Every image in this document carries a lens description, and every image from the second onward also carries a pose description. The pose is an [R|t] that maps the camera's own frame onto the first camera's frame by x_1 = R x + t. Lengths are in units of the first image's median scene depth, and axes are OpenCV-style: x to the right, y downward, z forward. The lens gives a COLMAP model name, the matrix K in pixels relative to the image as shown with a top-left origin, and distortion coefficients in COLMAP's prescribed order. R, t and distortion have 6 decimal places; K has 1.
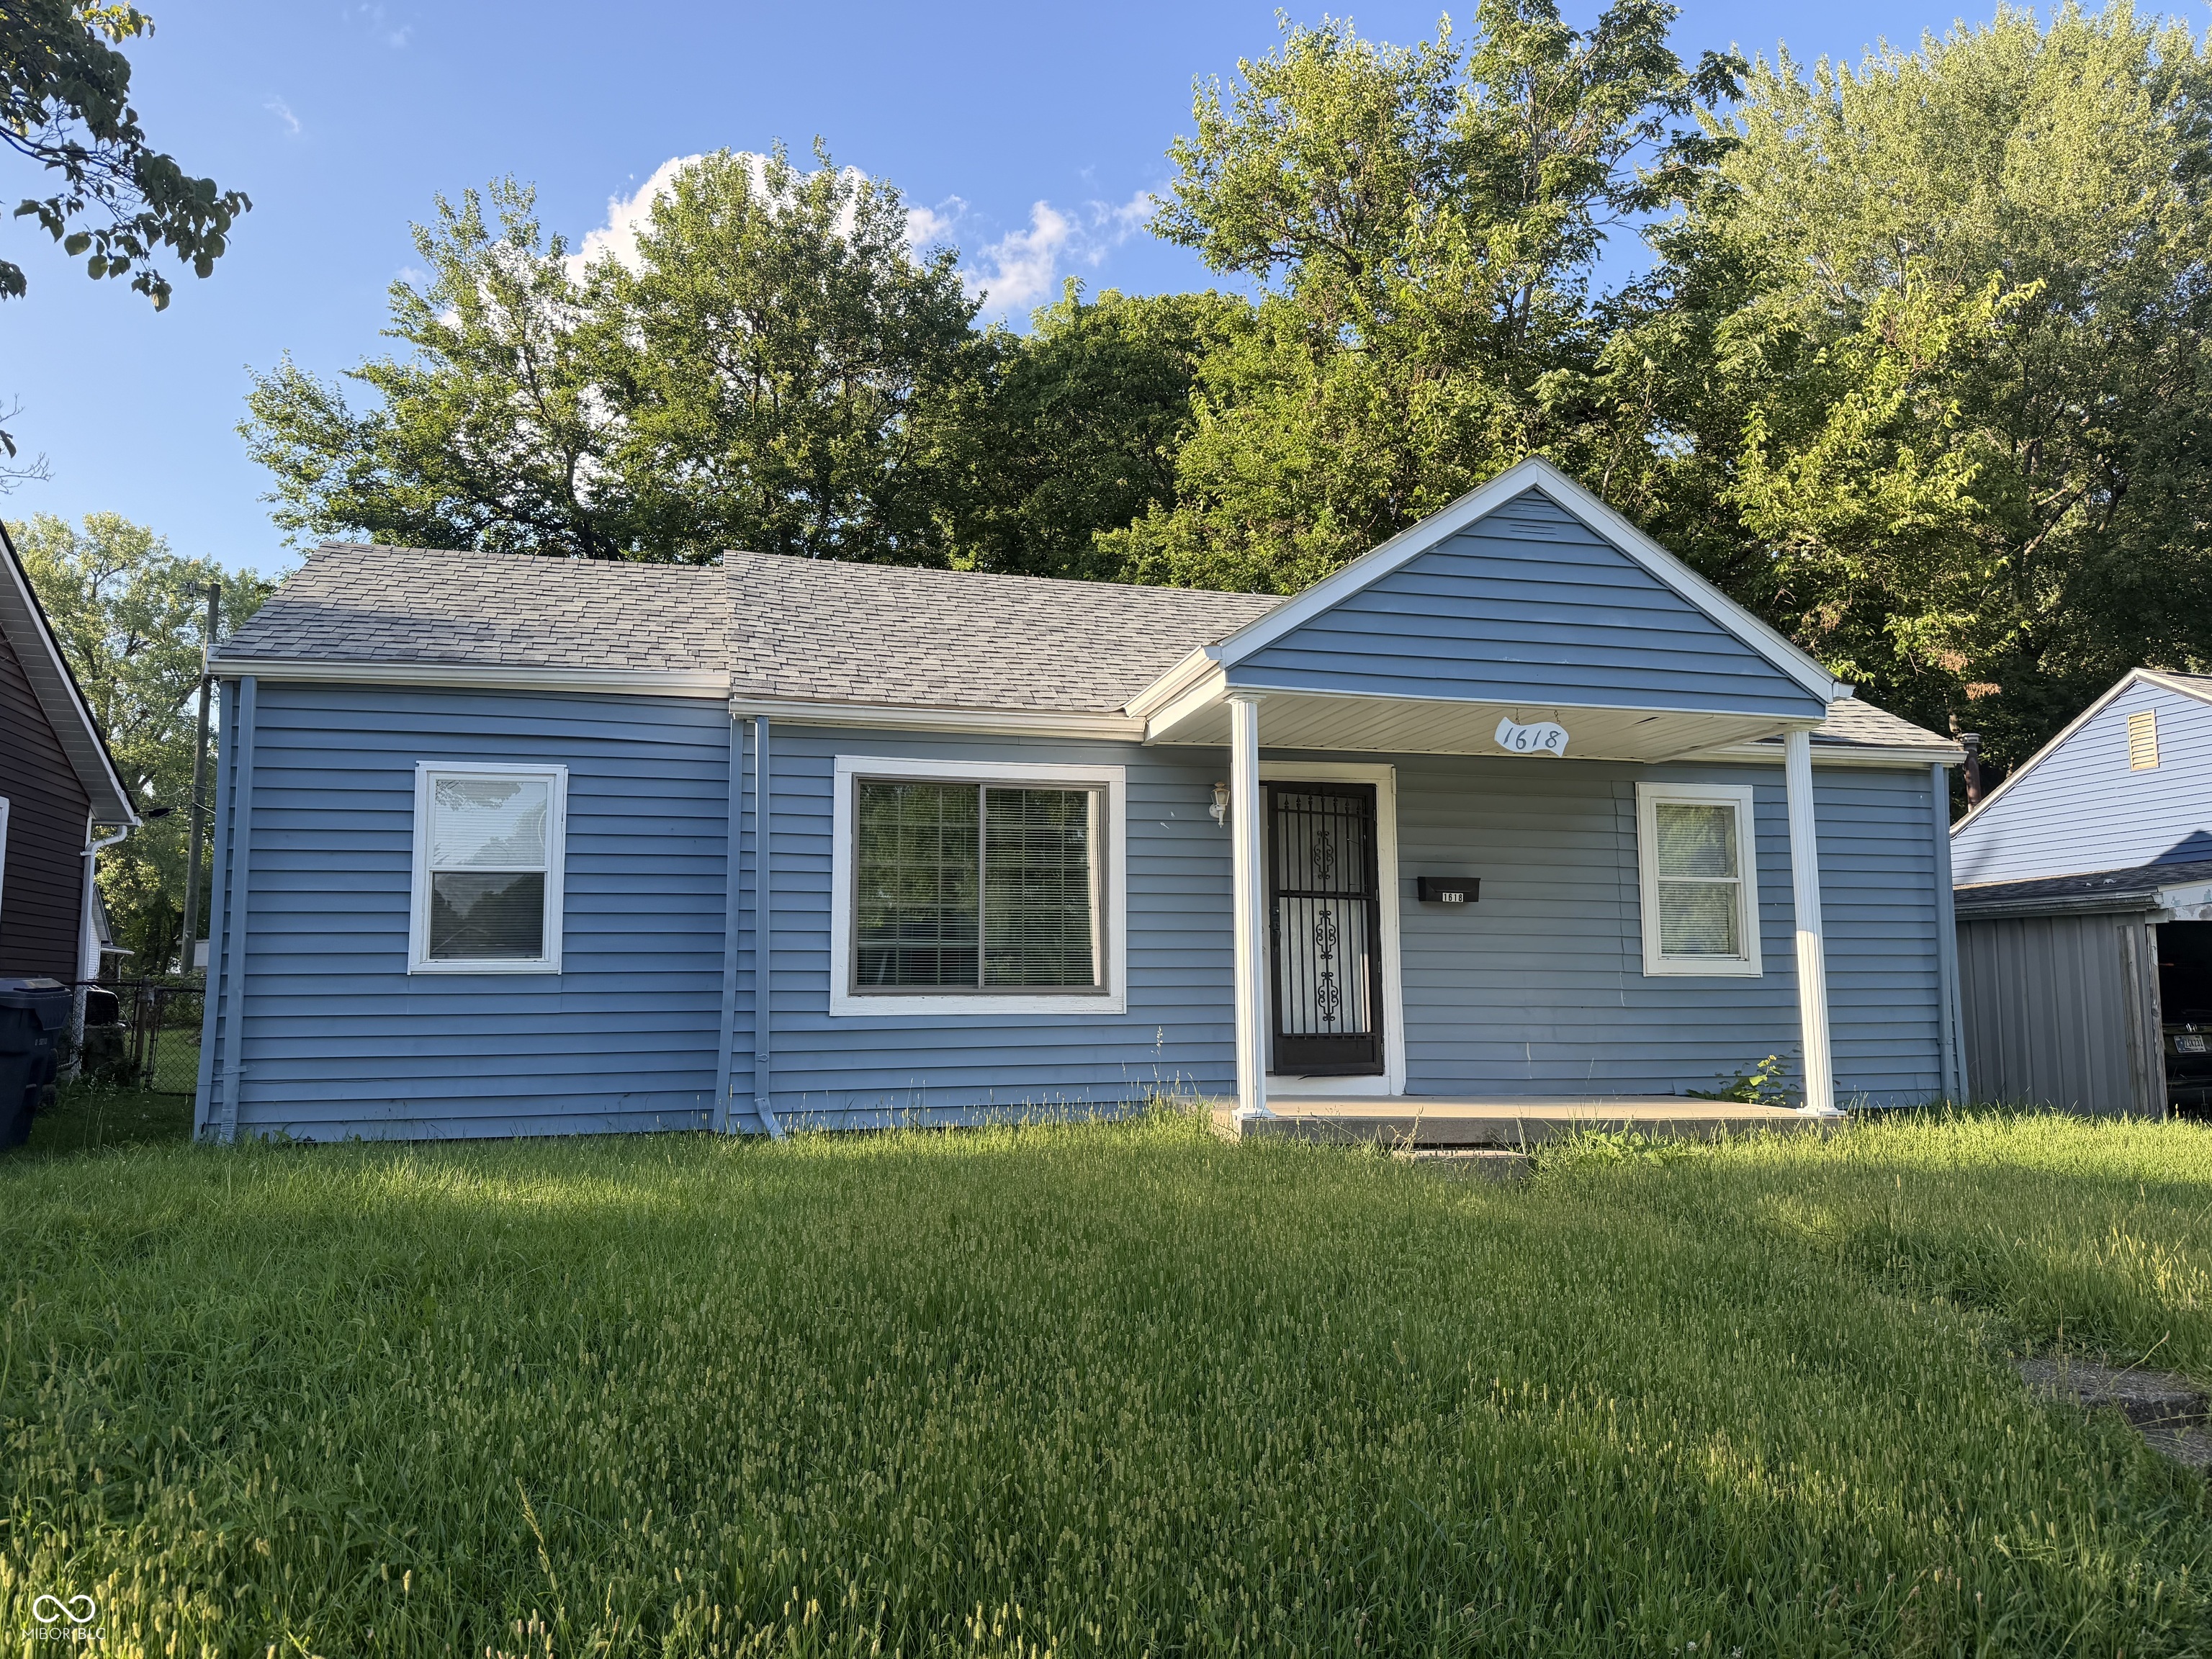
lens RADIAL K [[1553.6, 0, 1106.0], [0, 1553.6, 829.5], [0, 0, 1]] dist [0.109876, -0.160365]
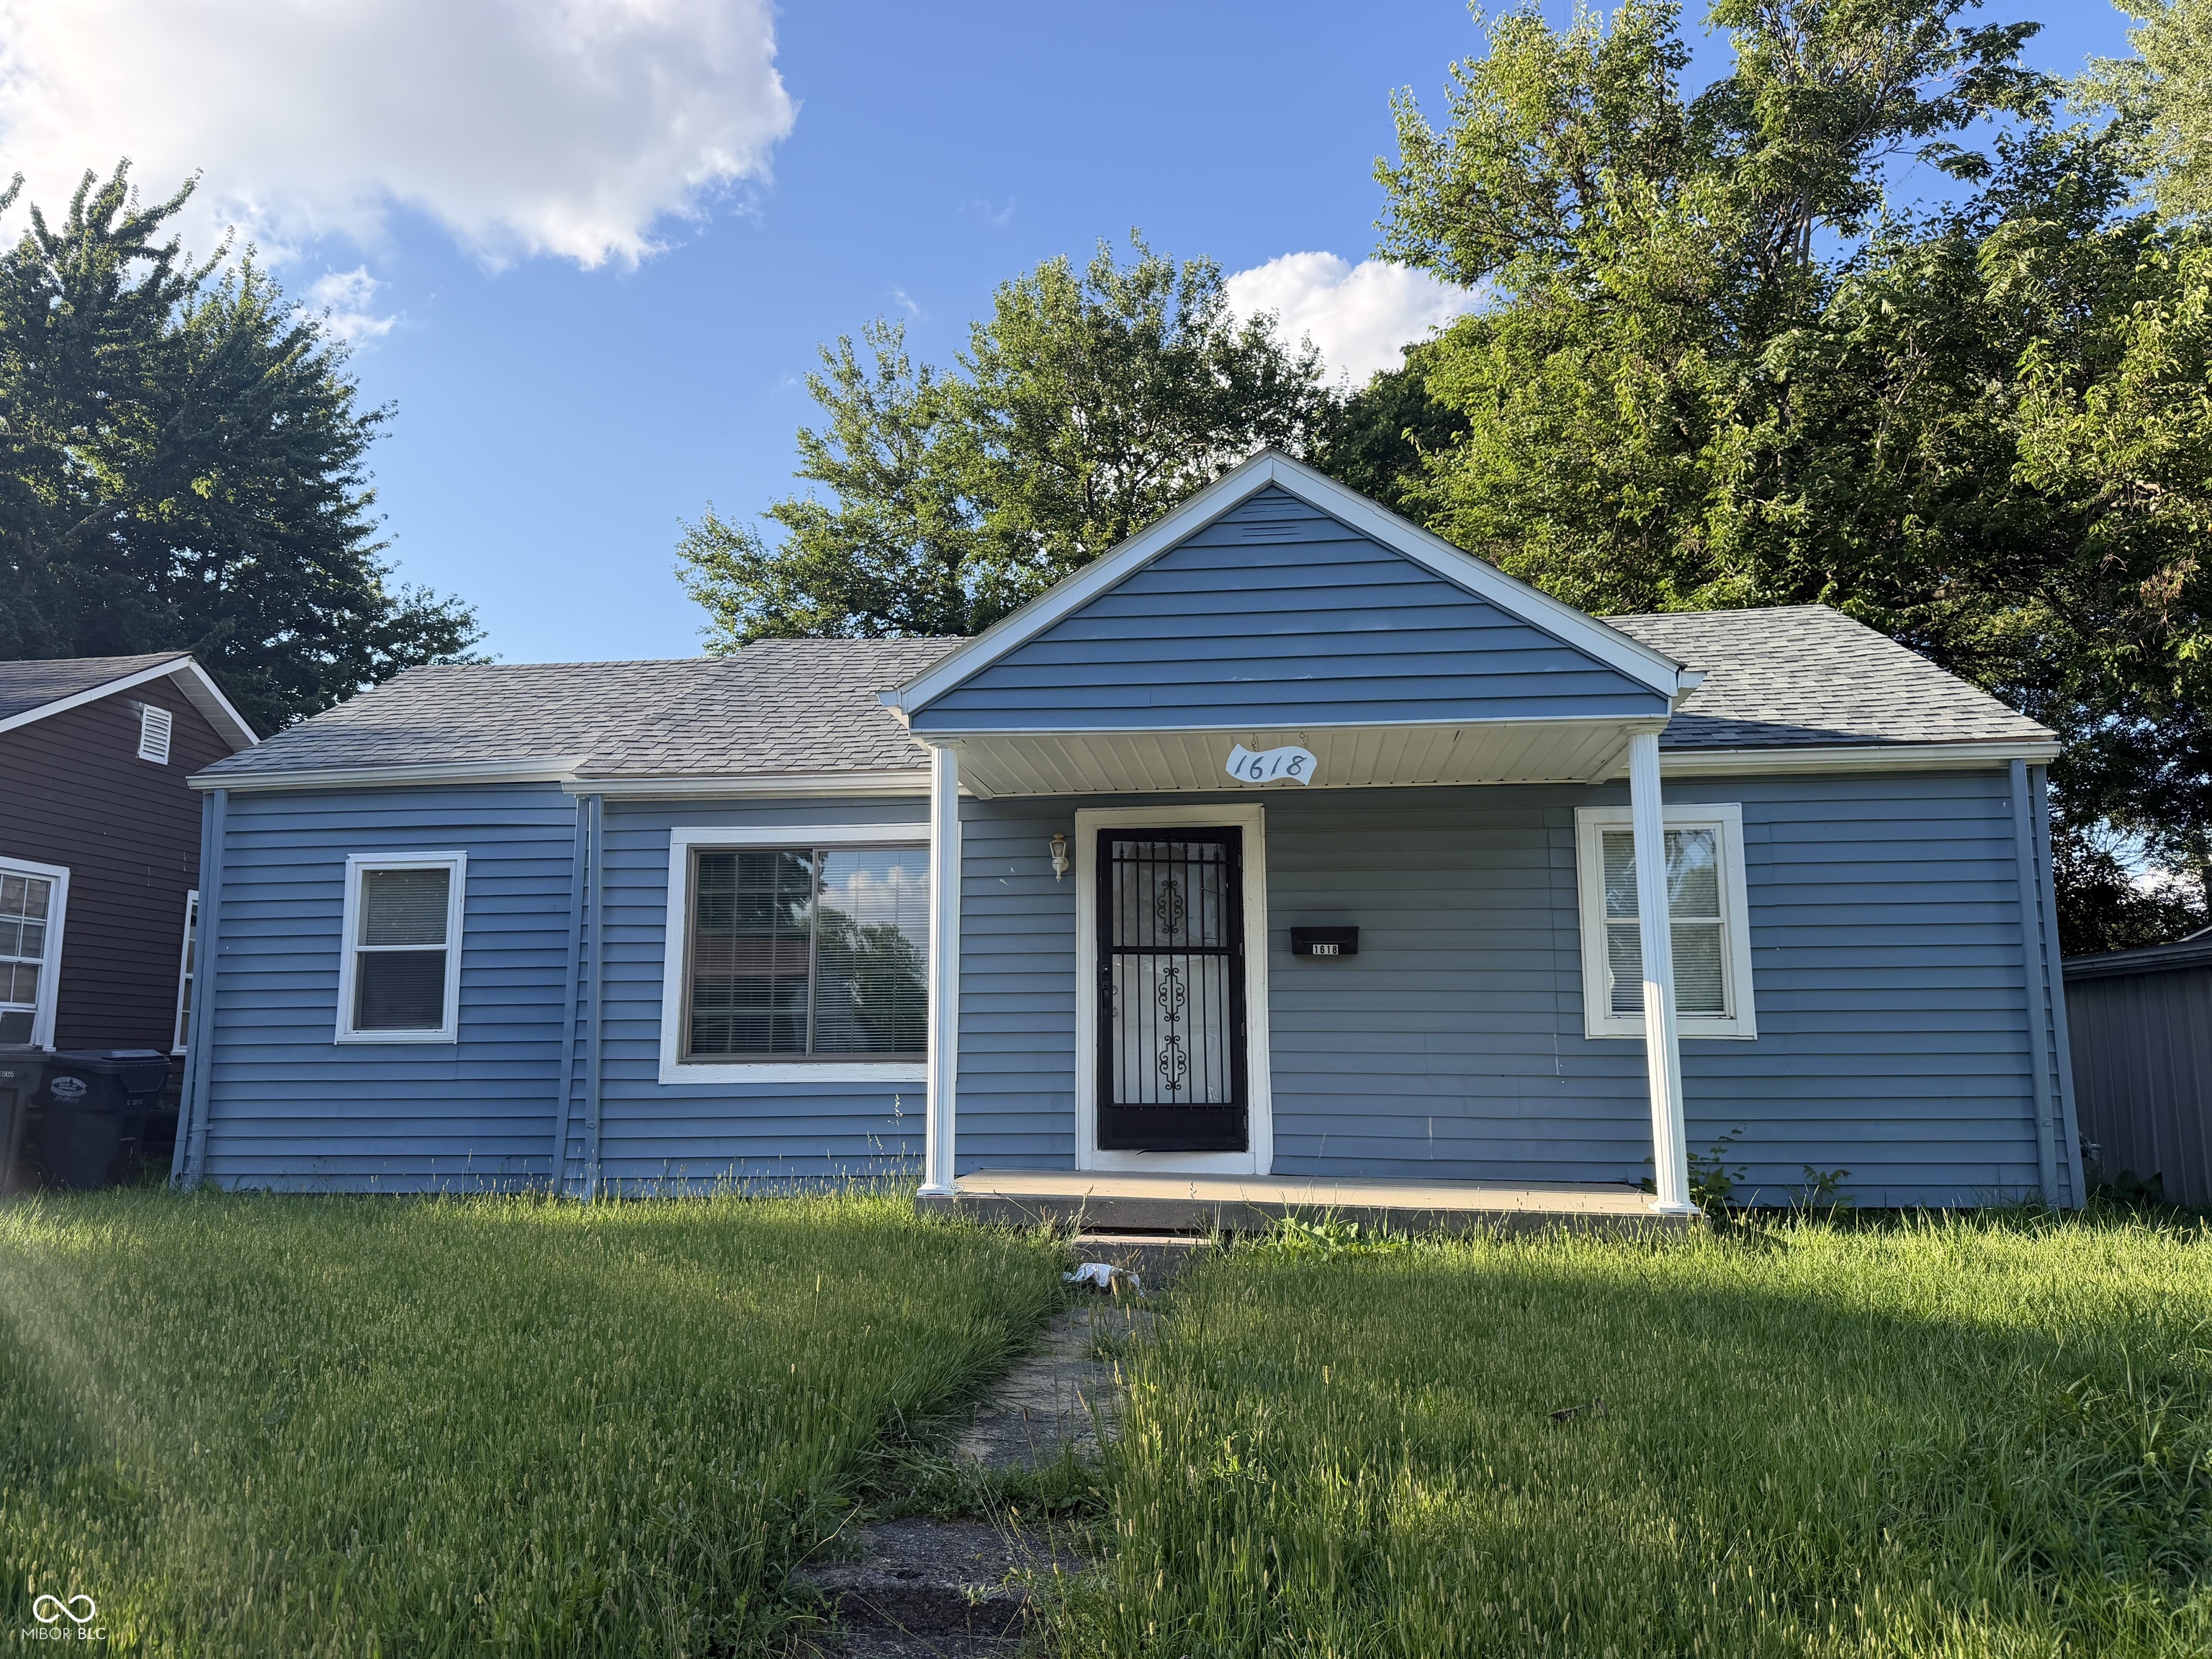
lens RADIAL K [[1553.6, 0, 1106.0], [0, 1553.6, 829.5], [0, 0, 1]] dist [0.109876, -0.160365]
pose [[0.930857, -0.054478, -0.361299, 0.442511], [0.038564, 0.997948, -0.051115, 0.016386], [0.363342, 0.033648, 0.931048, 0.136063]]
